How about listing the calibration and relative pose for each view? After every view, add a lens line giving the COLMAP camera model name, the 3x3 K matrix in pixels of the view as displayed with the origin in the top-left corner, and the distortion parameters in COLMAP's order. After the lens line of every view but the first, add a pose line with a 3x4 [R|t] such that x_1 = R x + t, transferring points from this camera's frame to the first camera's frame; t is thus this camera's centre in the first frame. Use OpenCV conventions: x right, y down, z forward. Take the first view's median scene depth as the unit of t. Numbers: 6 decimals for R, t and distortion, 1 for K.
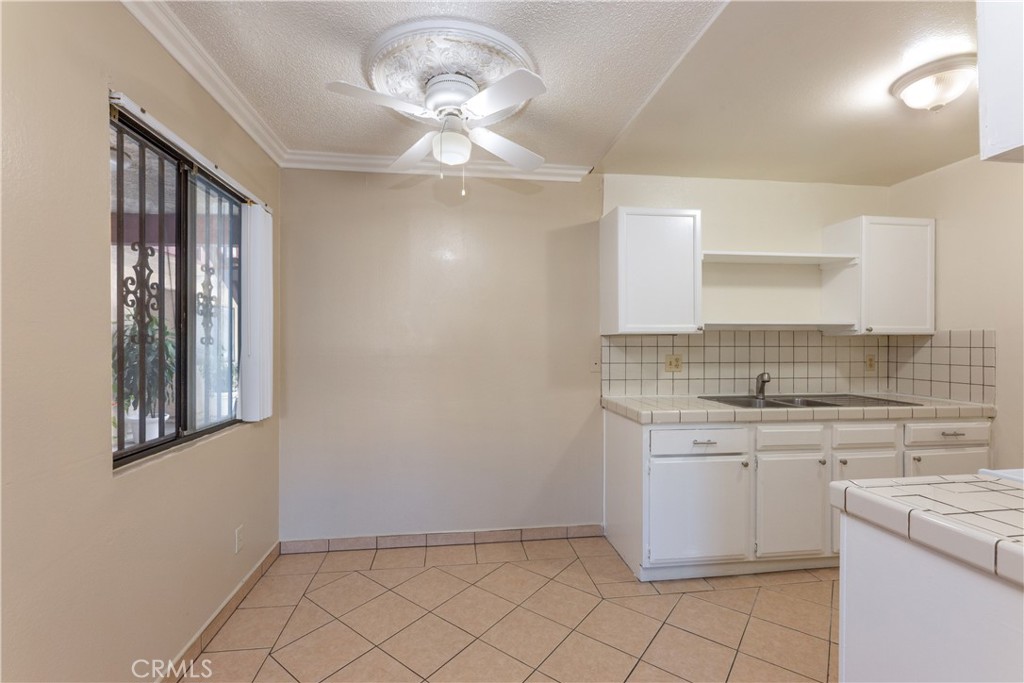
lens RADIAL K [[439.9, 0, 505.3], [0, 439.9, 344.0], [0, 0, 1]] dist [-0.000051, -0.000494]
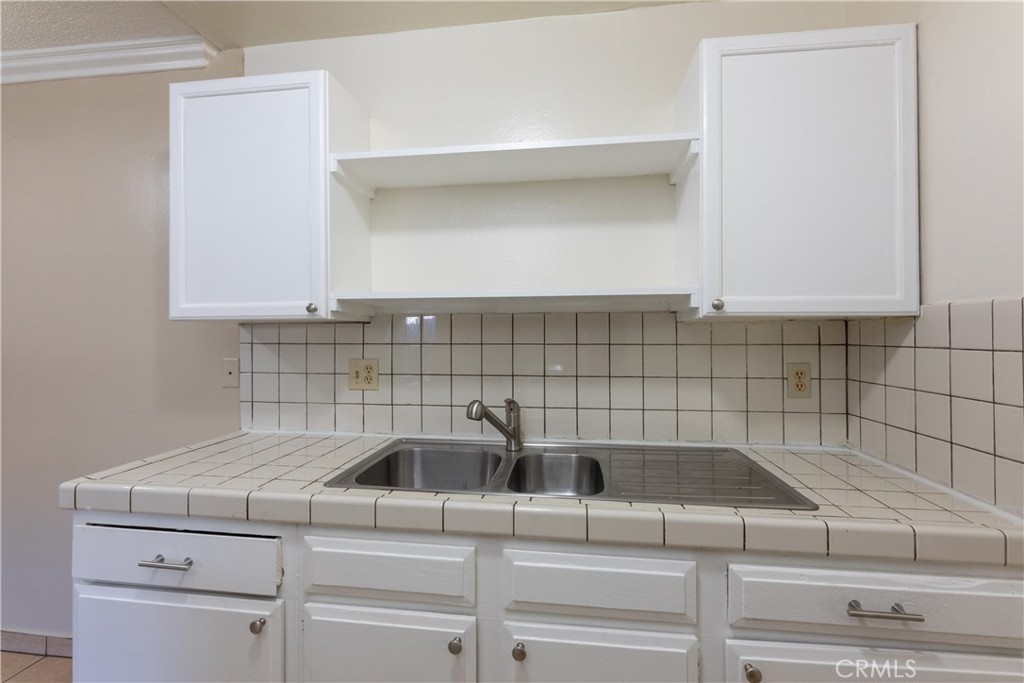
lens RADIAL K [[449.2, 0, 516.2], [0, 449.2, 331.3], [0, 0, 1]] dist [-0.000081, -0.000315]
pose [[0.968548, -0.003776, -0.248799, 0.756038], [0.000428, 0.999909, -0.013508, -0.002425], [0.248827, 0.012976, 0.968461, 0.543491]]
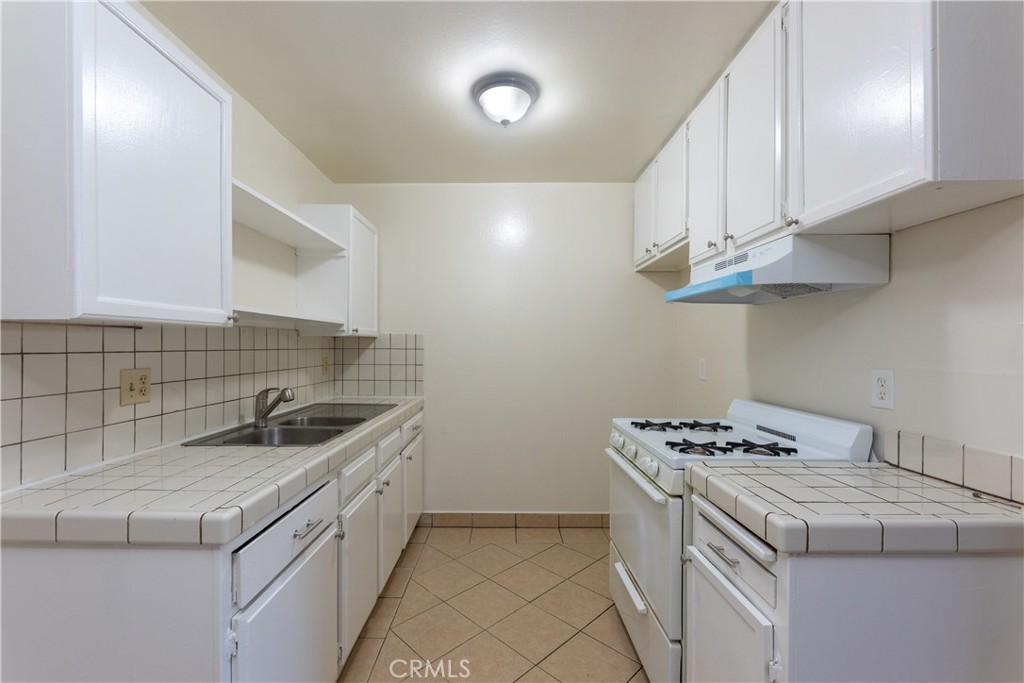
lens RADIAL K [[439.9, 0, 505.3], [0, 439.9, 344.0], [0, 0, 1]] dist [-0.000051, -0.000494]
pose [[0.131588, 0.003646, 0.991298, -0.045823], [0.000019, 0.999993, -0.003680, -0.000969], [-0.991304, 0.000503, 0.131587, 0.573414]]
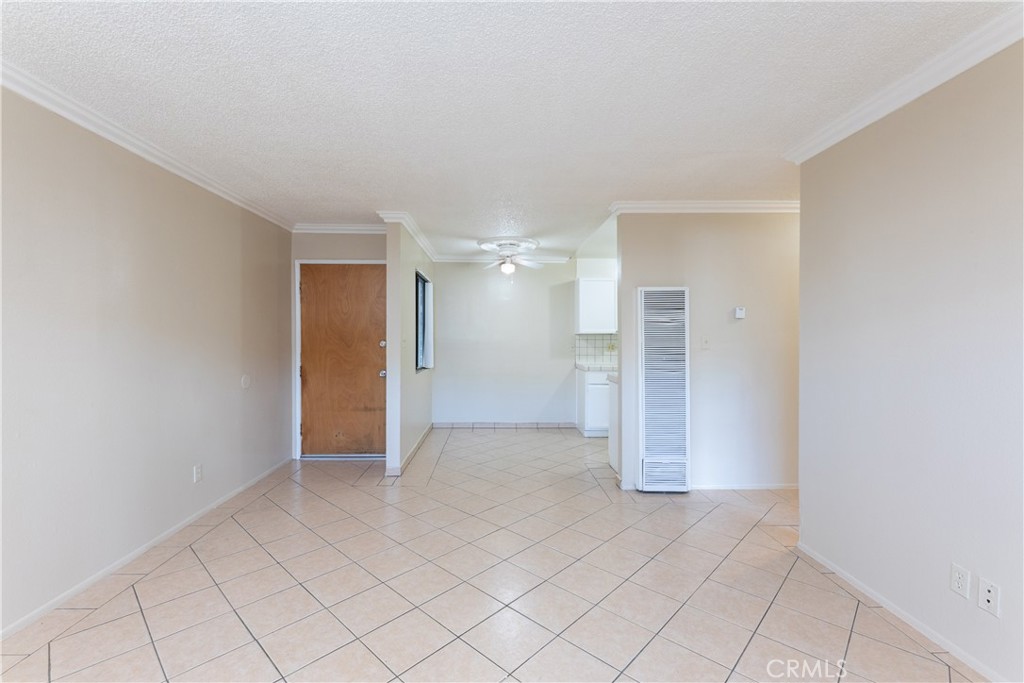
lens RADIAL K [[439.9, 0, 505.3], [0, 439.9, 344.0], [0, 0, 1]] dist [-0.000051, -0.000494]
pose [[0.994988, 0.003239, -0.099943, 0.097352], [-0.002341, 0.999956, 0.009099, 0.009796], [0.099968, -0.008819, 0.994952, -1.221390]]
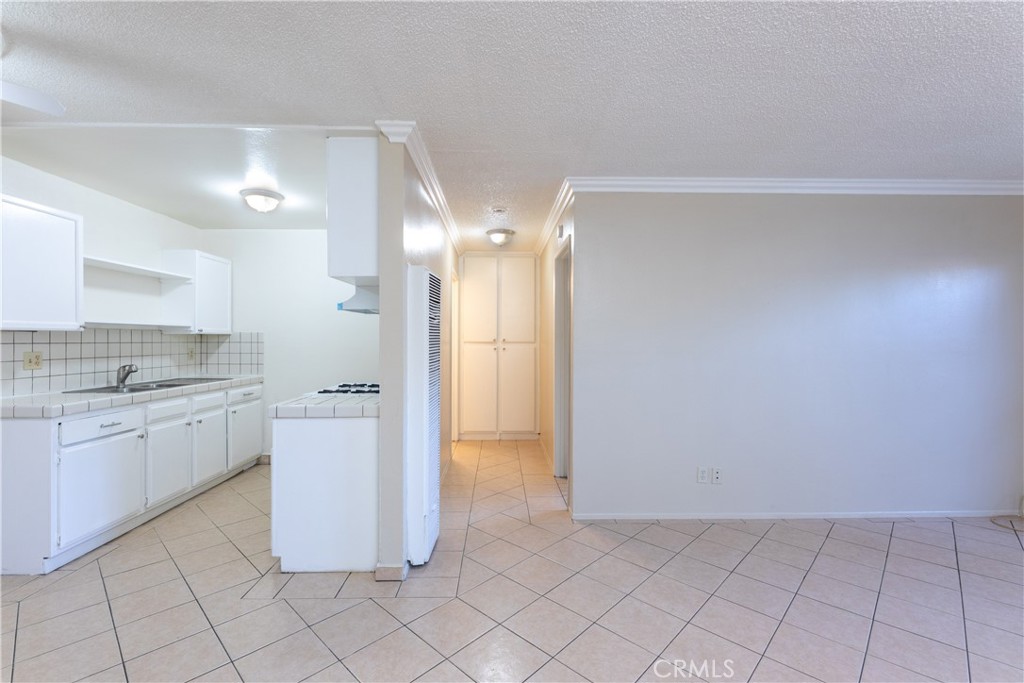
lens RADIAL K [[443.0, 0, 508.7], [0, 443.0, 338.1], [0, 0, 1]] dist [-0.001229, -0.000774]
pose [[0.098469, 0.004056, 0.995132, -0.513350], [0.003430, 0.999984, -0.004415, 0.002230], [-0.995134, 0.003848, 0.098453, -0.142355]]
